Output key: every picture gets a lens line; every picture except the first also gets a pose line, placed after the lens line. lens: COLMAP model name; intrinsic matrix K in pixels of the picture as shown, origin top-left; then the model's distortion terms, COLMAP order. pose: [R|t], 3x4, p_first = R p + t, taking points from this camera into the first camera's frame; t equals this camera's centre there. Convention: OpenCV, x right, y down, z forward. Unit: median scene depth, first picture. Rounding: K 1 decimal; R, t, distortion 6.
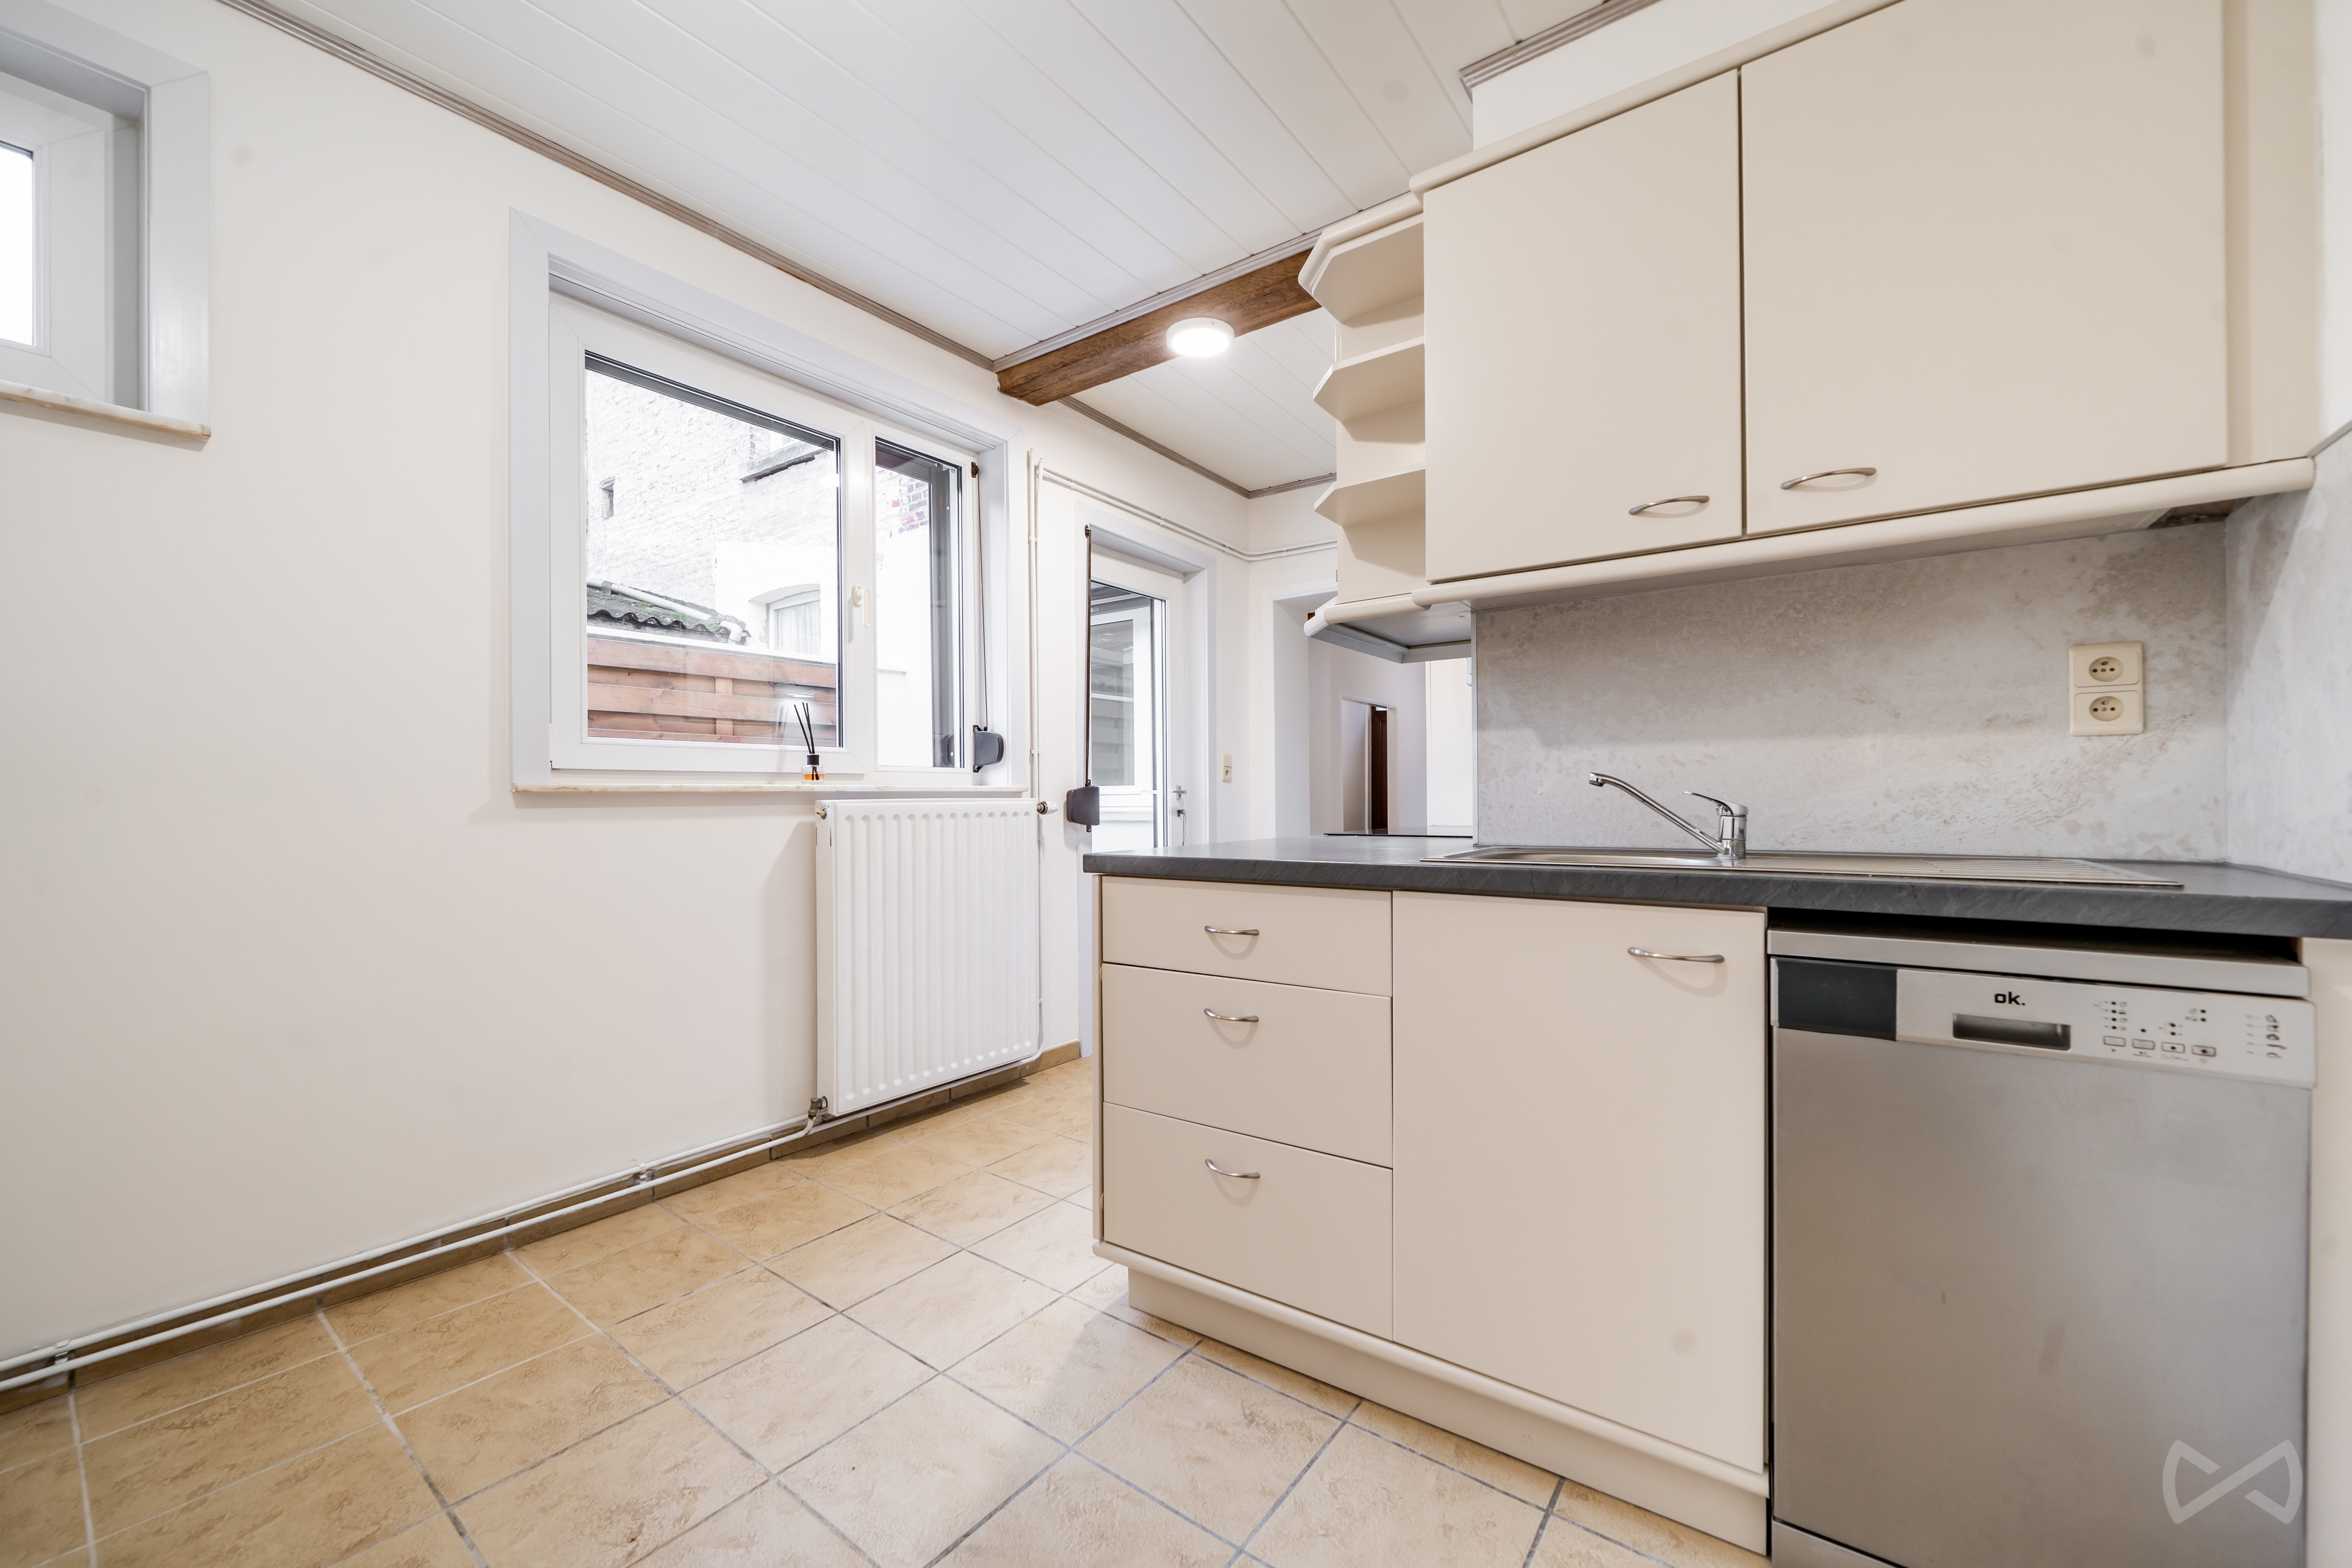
lens RADIAL K [[895.2, 0, 1178.8], [0, 895.2, 798.3], [0, 0, 1]] dist [-0.002310, -0.000086]
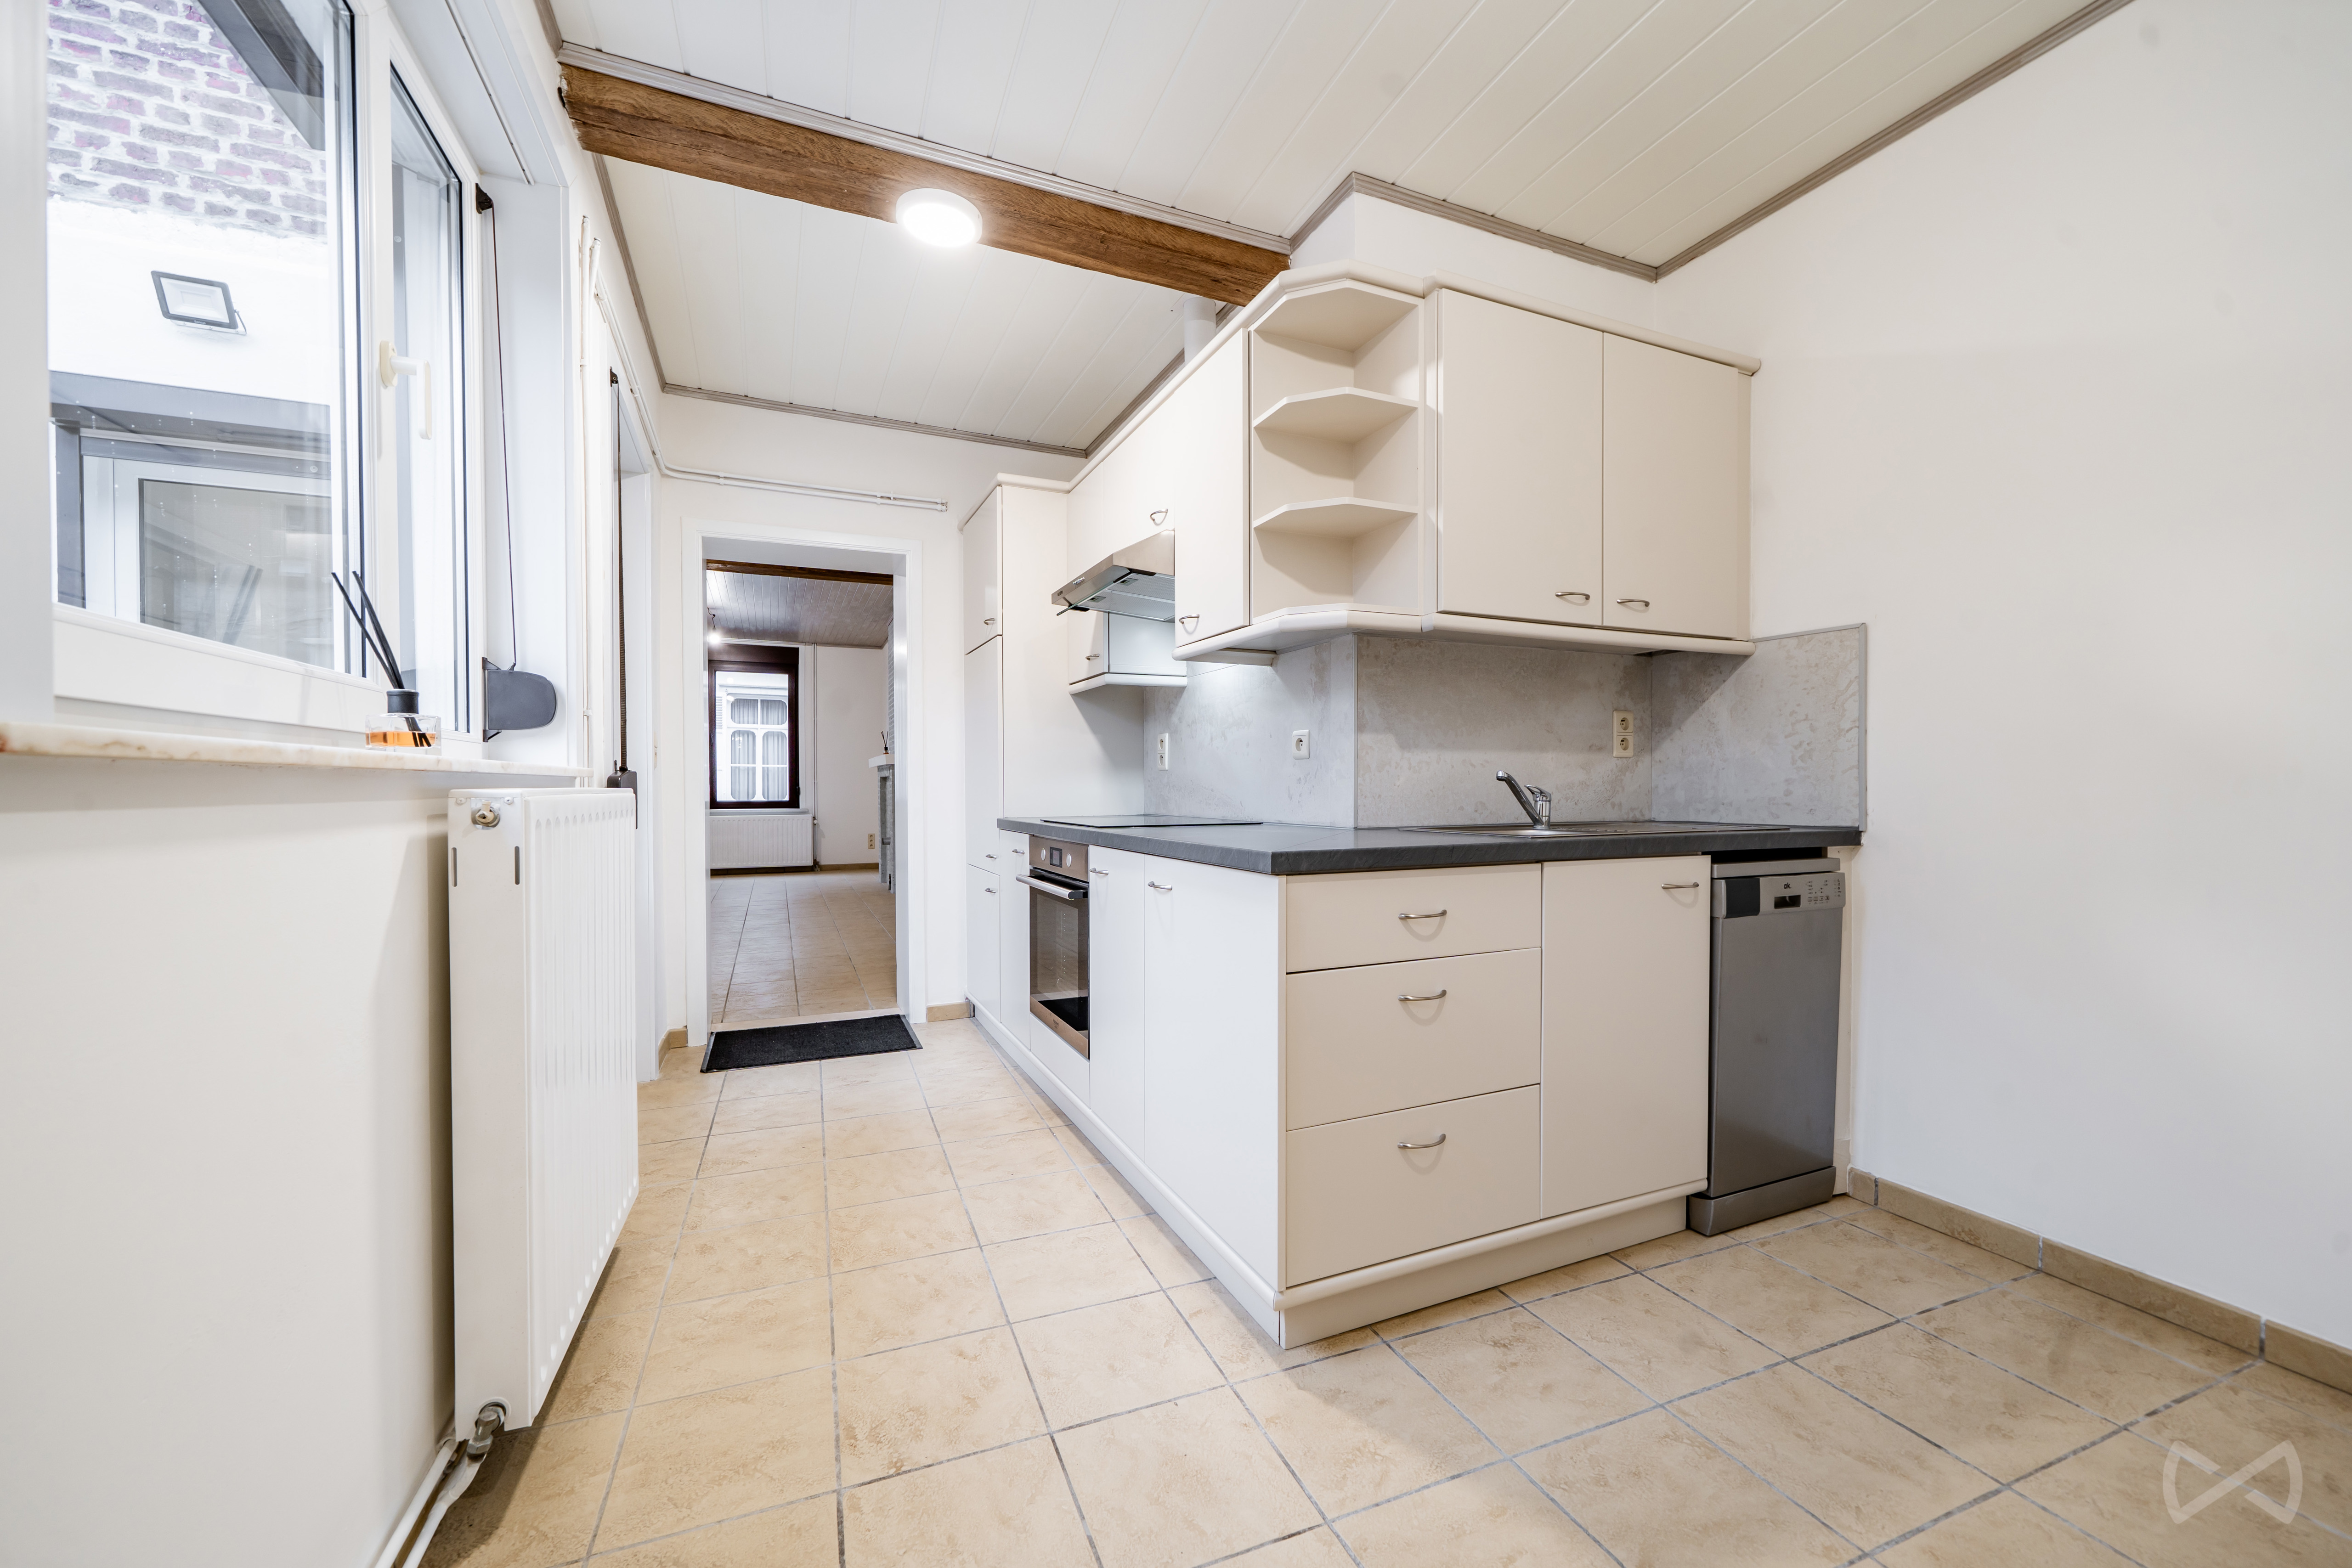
lens RADIAL K [[900.7, 0, 1167.0], [0, 900.7, 796.4], [0, 0, 1]] dist [-0.001752, 0.000490]
pose [[0.523838, -0.003917, 0.851809, -0.869943], [-0.000641, 0.999987, 0.004993, 0.003480], [-0.851818, -0.003162, 0.523829, 0.613402]]
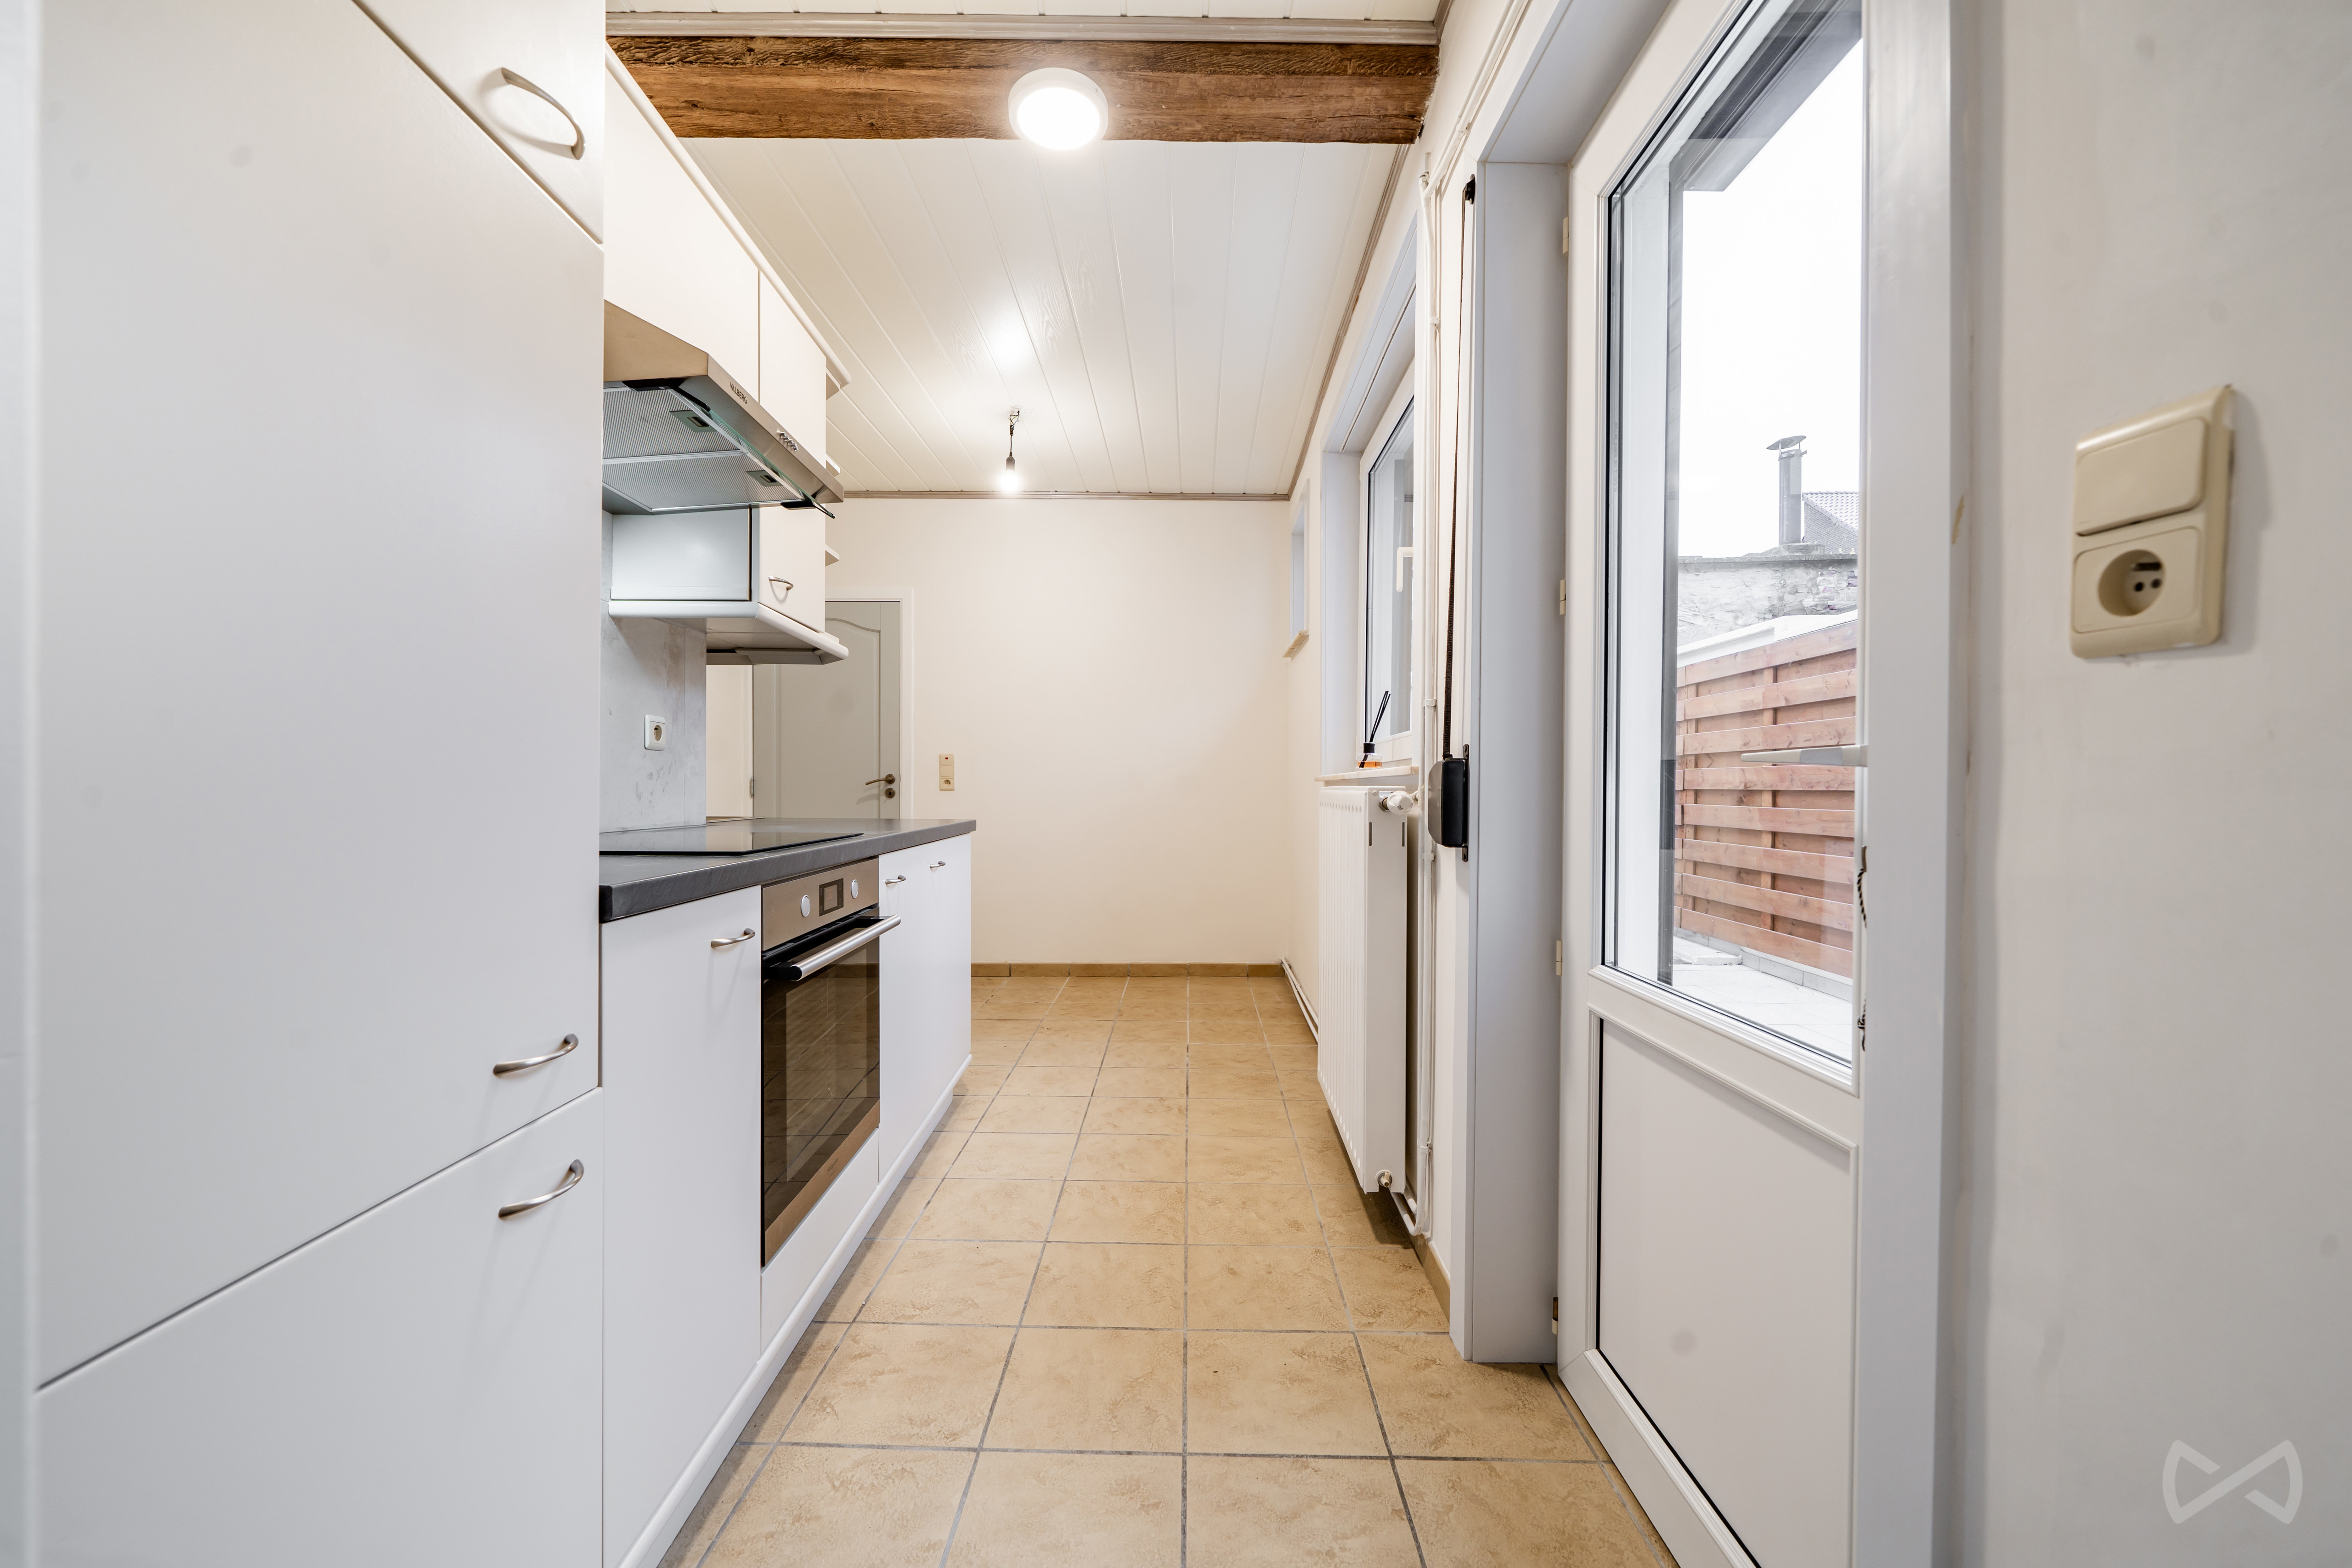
lens RADIAL K [[900.8, 0, 1167.0], [0, 900.8, 796.4], [0, 0, 1]] dist [-0.001752, 0.000490]
pose [[-0.816426, 0.007972, -0.577396, 0.550647], [0.001127, 0.999925, 0.012212, -0.000635], [0.577450, 0.009319, -0.816373, 2.491054]]
